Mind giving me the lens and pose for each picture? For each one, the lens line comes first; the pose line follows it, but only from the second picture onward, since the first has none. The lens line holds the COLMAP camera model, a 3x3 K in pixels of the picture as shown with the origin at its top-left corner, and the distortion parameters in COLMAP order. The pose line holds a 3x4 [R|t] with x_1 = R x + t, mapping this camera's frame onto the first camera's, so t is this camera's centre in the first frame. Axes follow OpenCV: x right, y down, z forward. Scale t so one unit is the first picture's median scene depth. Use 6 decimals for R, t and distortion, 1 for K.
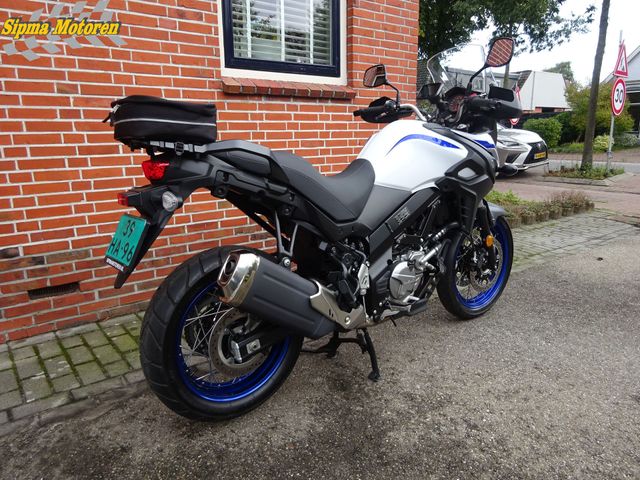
lens RADIAL K [[469.2, 0, 319.1], [0, 469.2, 238.7], [0, 0, 1]] dist [0.004465, -0.011151]
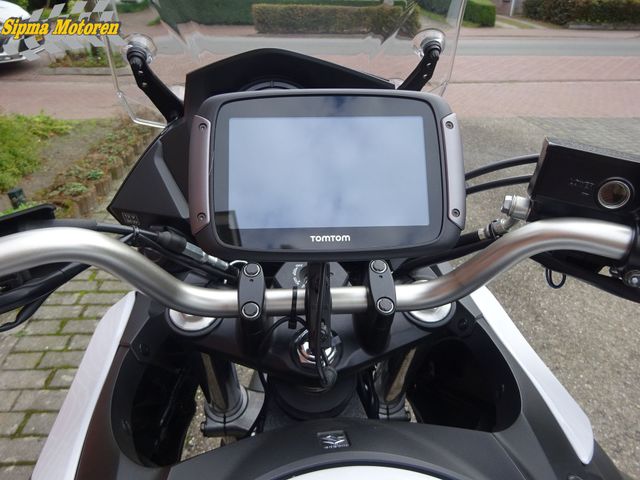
lens RADIAL K [[469.2, 0, 319.1], [0, 469.2, 238.7], [0, 0, 1]] dist [0.004465, -0.011151]
pose [[0.540194, -0.377118, 0.752311, 0.133234], [0.164156, 0.924017, 0.345319, -0.300628], [-0.825375, -0.063043, 0.561054, 0.842768]]
